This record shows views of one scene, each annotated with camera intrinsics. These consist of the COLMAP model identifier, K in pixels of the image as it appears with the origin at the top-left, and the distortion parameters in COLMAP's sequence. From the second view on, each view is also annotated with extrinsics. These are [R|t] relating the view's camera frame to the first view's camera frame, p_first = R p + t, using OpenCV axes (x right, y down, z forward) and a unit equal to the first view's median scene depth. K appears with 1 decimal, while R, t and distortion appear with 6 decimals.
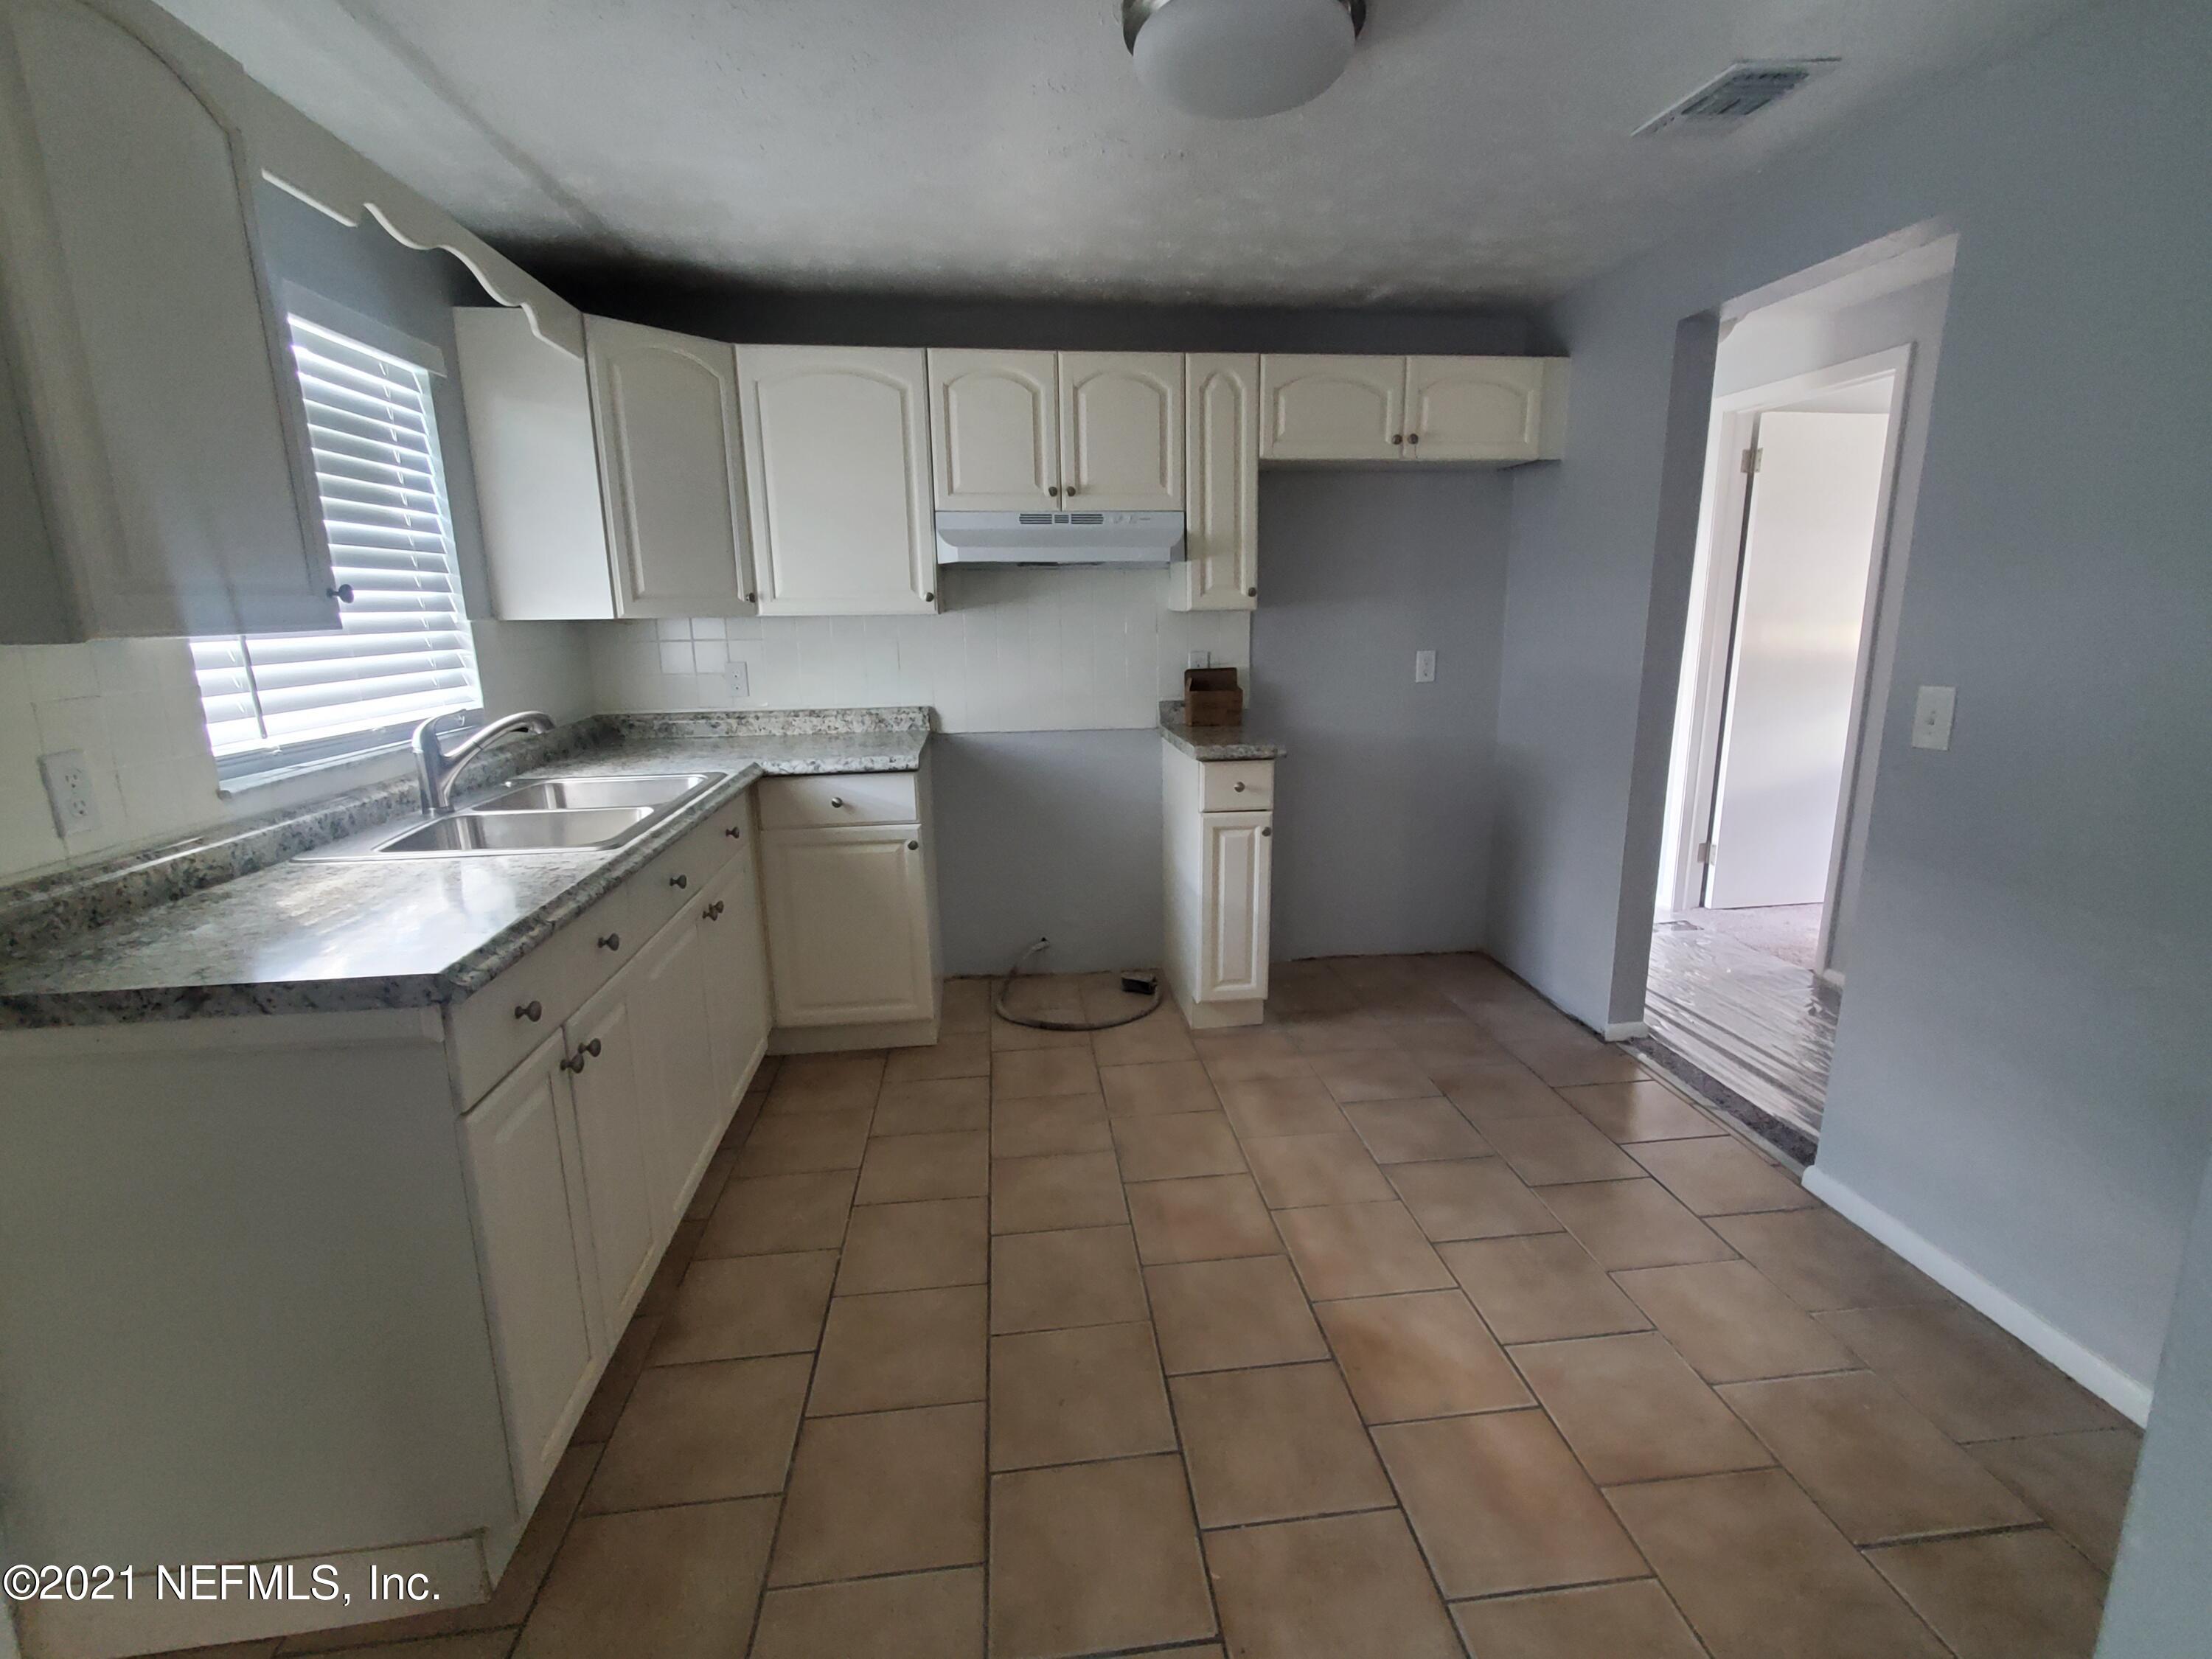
lens RADIAL K [[1035.4, 0, 1106.0], [0, 1035.4, 829.5], [0, 0, 1]] dist [-0.002090, -0.000129]
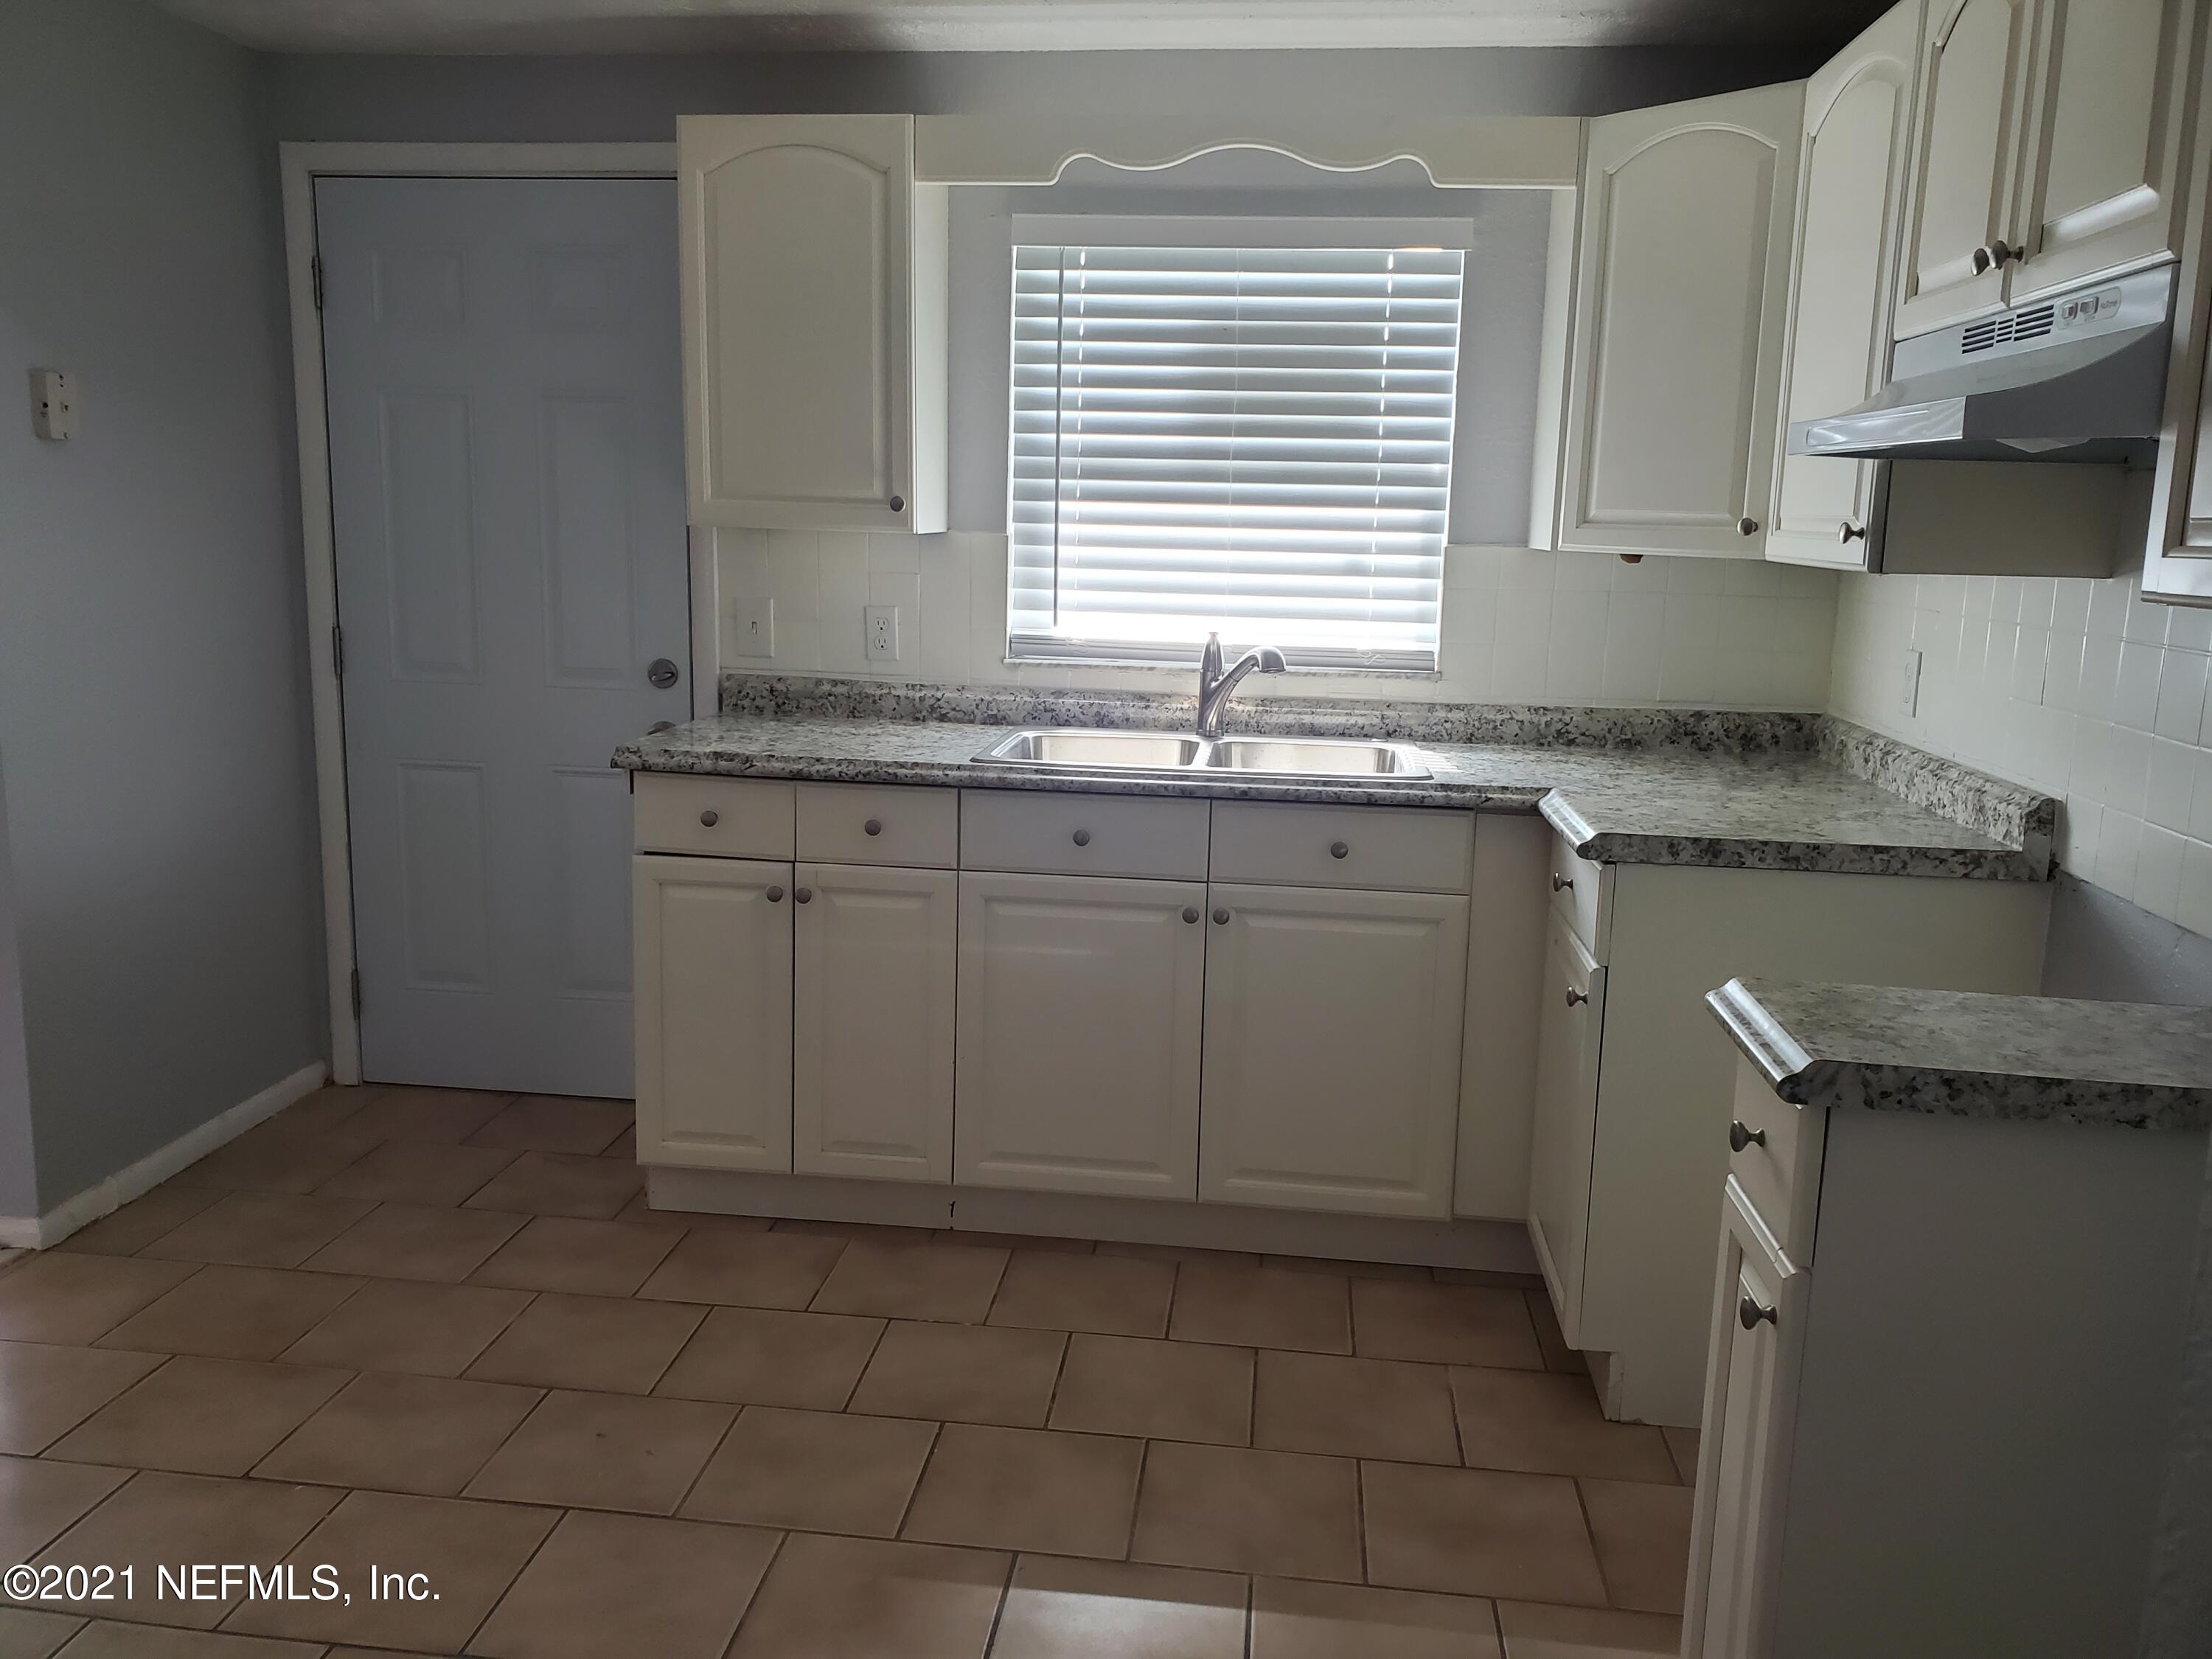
lens RADIAL K [[1717.7, 0, 1106.0], [0, 1717.7, 829.5], [0, 0, 1]] dist [0.047723, -0.048553]
pose [[-0.233321, 0.179291, -0.955728, 0.951154], [-0.233360, 0.943809, 0.234025, -0.295563], [0.943983, 0.277631, -0.178371, 1.263804]]
